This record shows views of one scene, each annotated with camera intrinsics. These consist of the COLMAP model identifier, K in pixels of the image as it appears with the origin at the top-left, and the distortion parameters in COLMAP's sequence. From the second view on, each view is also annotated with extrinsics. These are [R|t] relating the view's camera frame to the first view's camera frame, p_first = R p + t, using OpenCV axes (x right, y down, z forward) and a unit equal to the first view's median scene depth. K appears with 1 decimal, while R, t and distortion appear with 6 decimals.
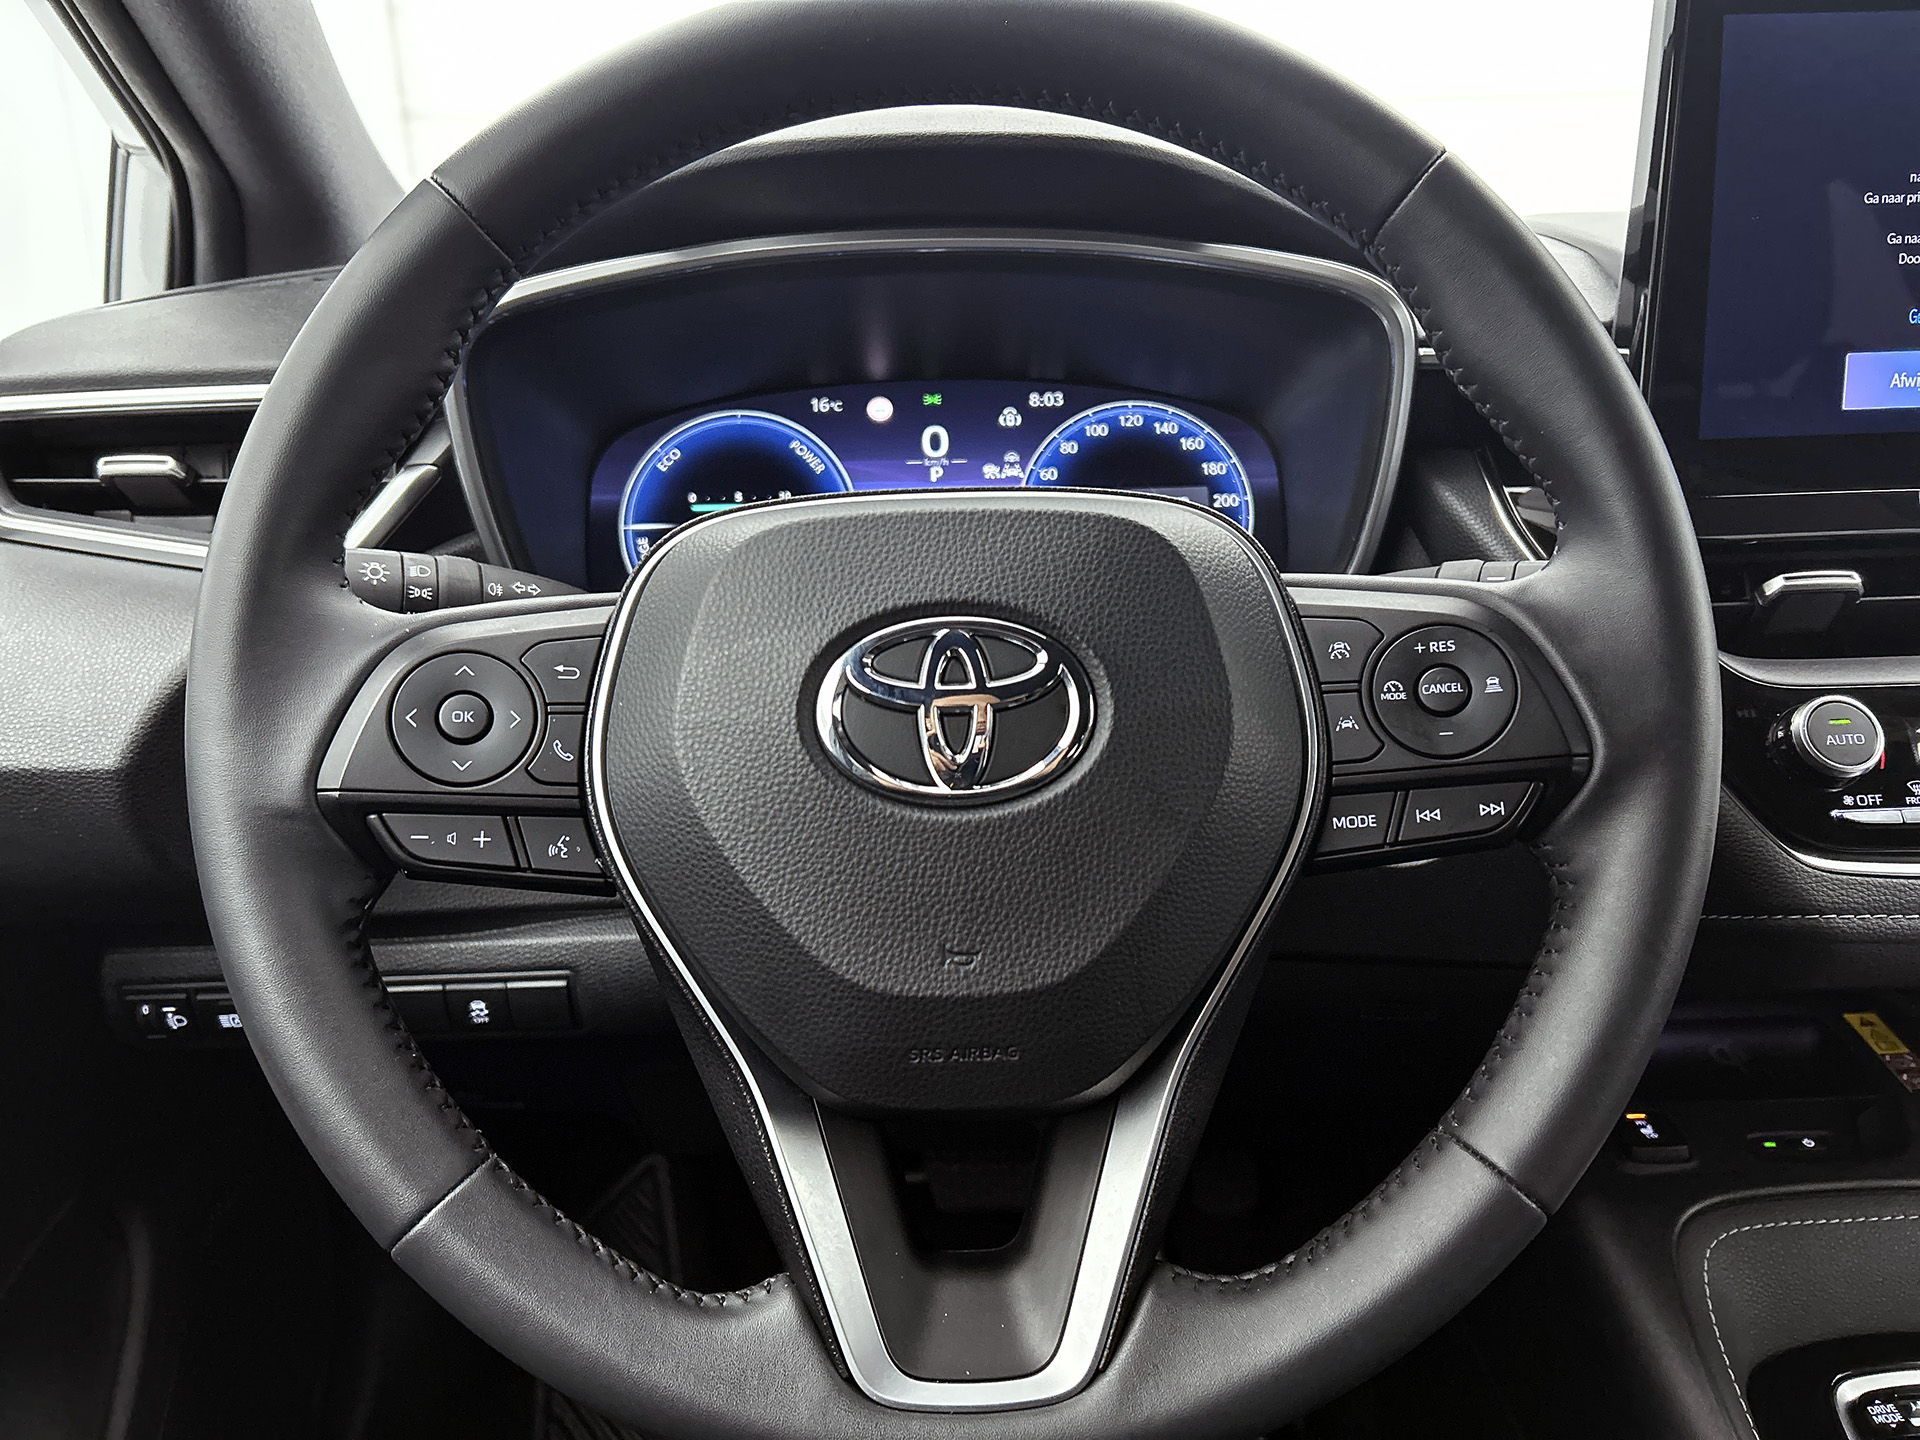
lens RADIAL K [[1464.0, 0, 953.7], [0, 1464.0, 721.4], [0, 0, 1]] dist [0.076973, -0.106068]
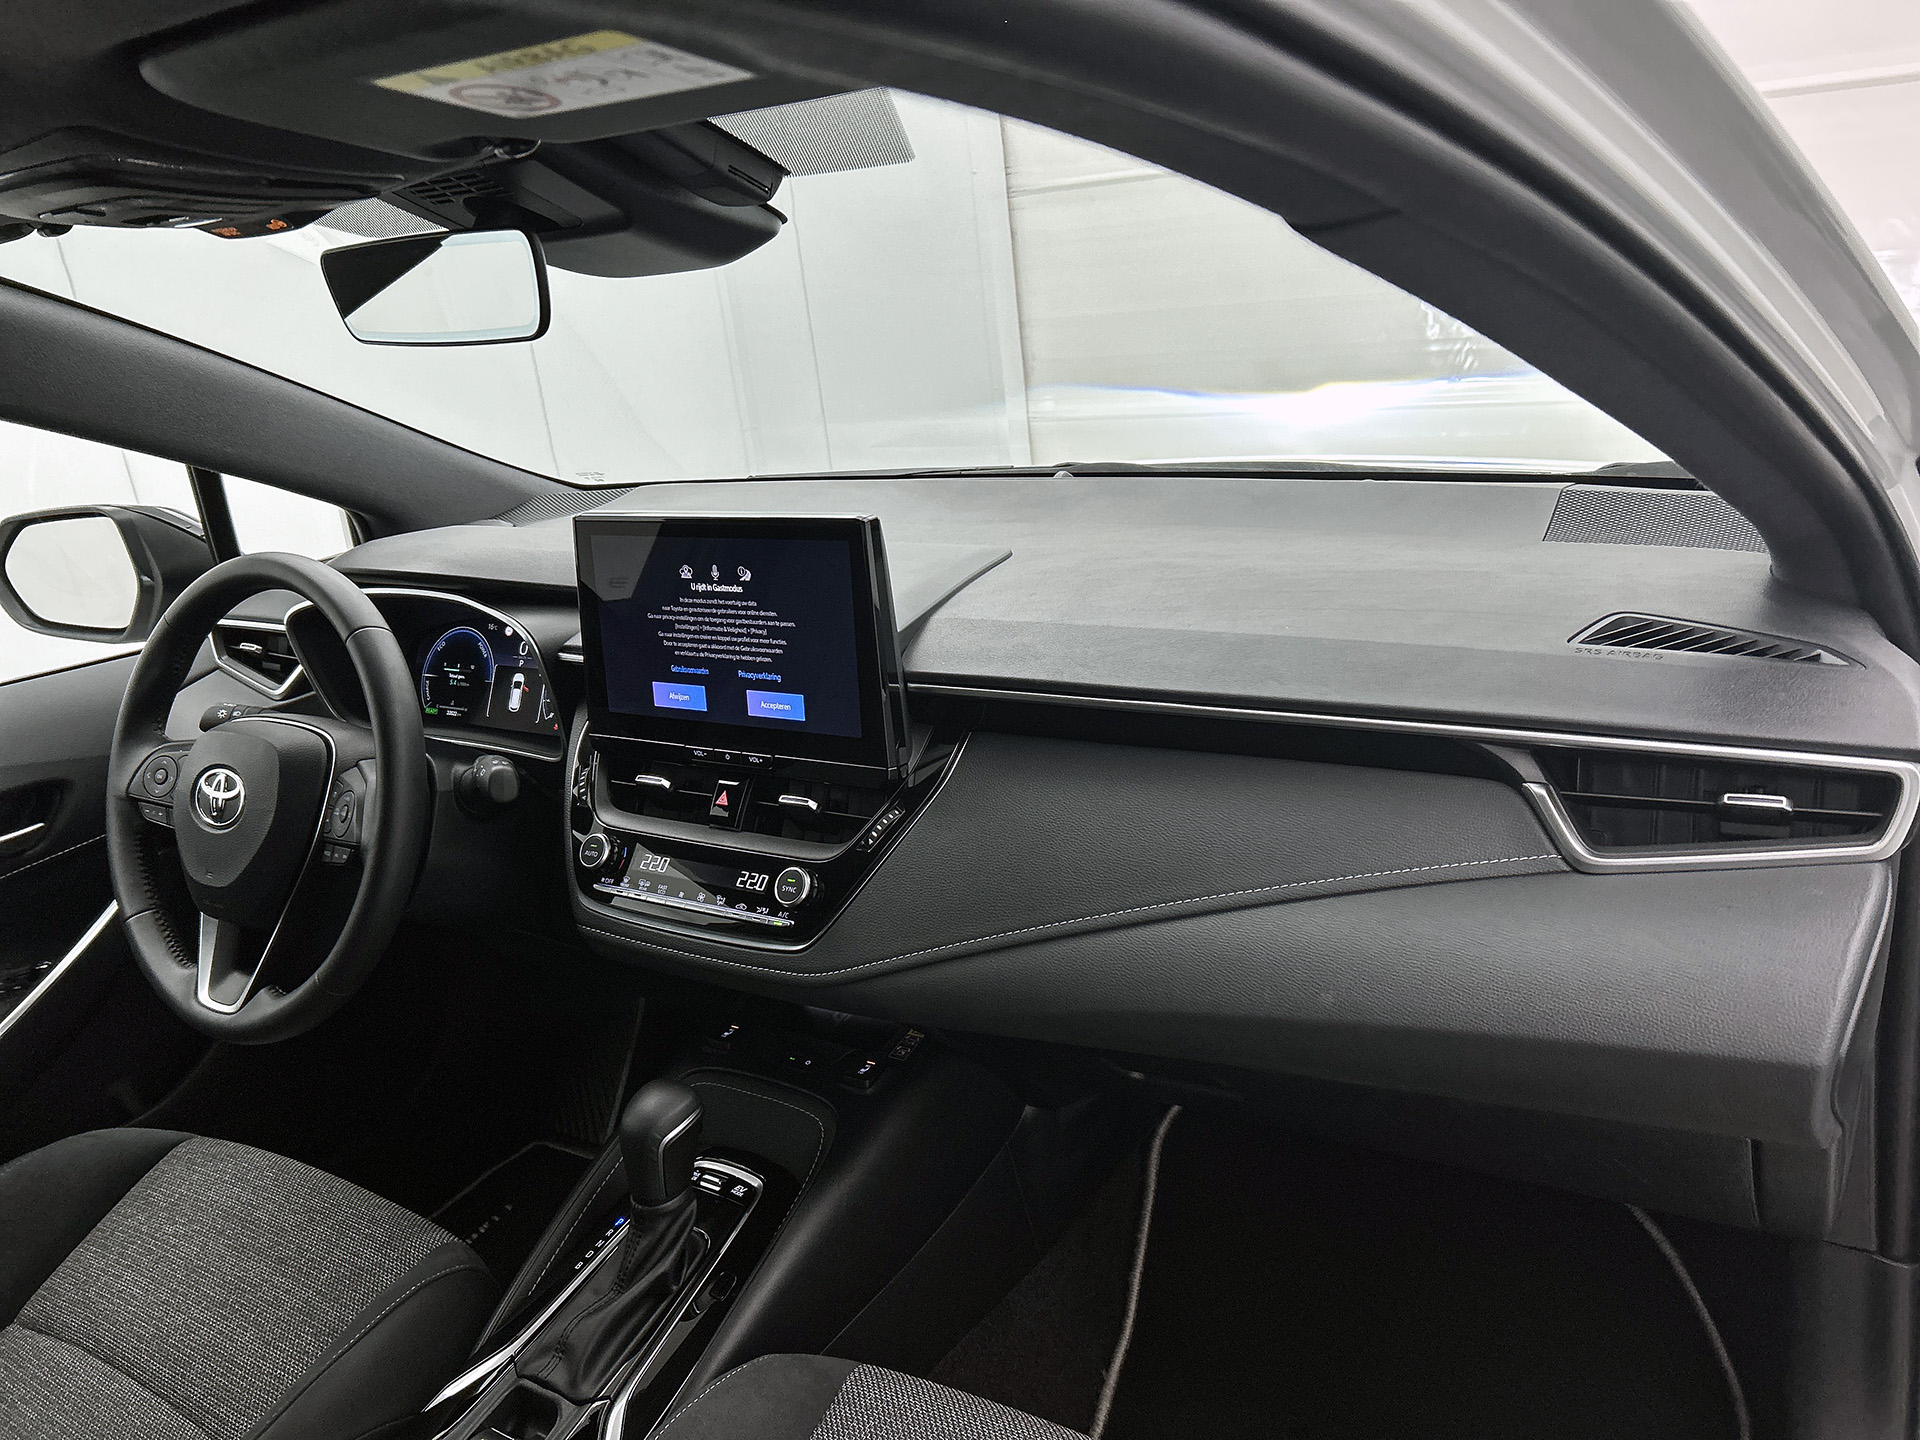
lens RADIAL K [[1440.9, 0, 938.5], [0, 1440.9, 694.6], [0, 0, 1]] dist [0.073451, -0.081702]
pose [[0.834441, 0.108138, -0.540384, 2.860145], [-0.083458, 0.994046, 0.070050, -0.558271], [0.544741, -0.013354, 0.838498, -0.779236]]
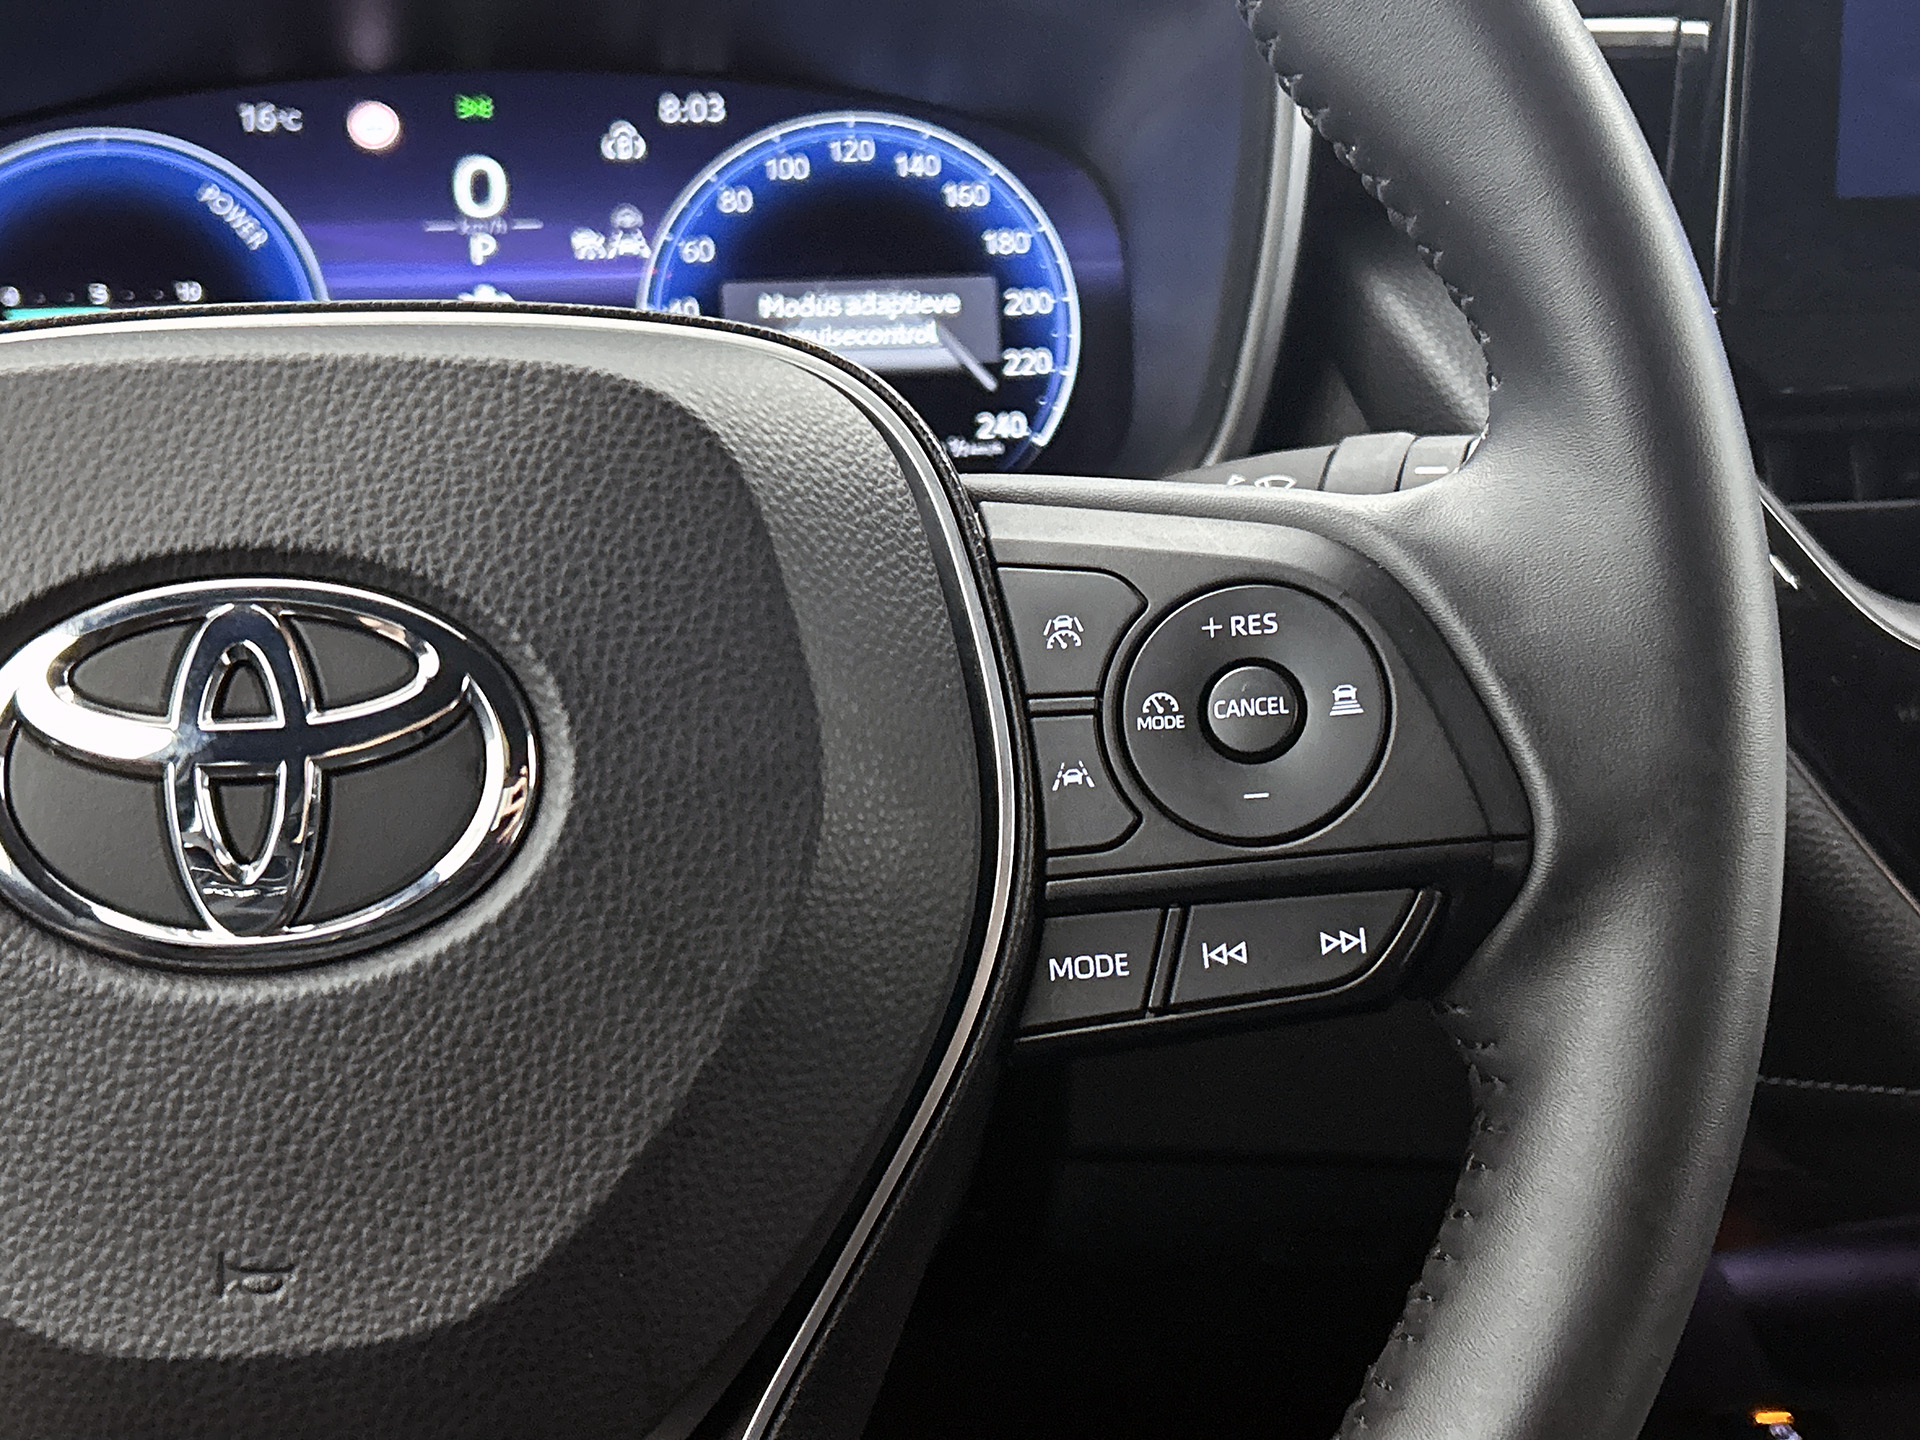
lens RADIAL K [[2481.4, 0, 960.0], [0, 2481.4, 720.0], [0, 0, 1]] dist [0.286336, -1.317573]
pose [[0.998025, -0.011741, 0.061719, 0.175807], [0.009737, 0.999419, 0.032670, -0.047224], [-0.062067, -0.032004, 0.997559, 0.139489]]
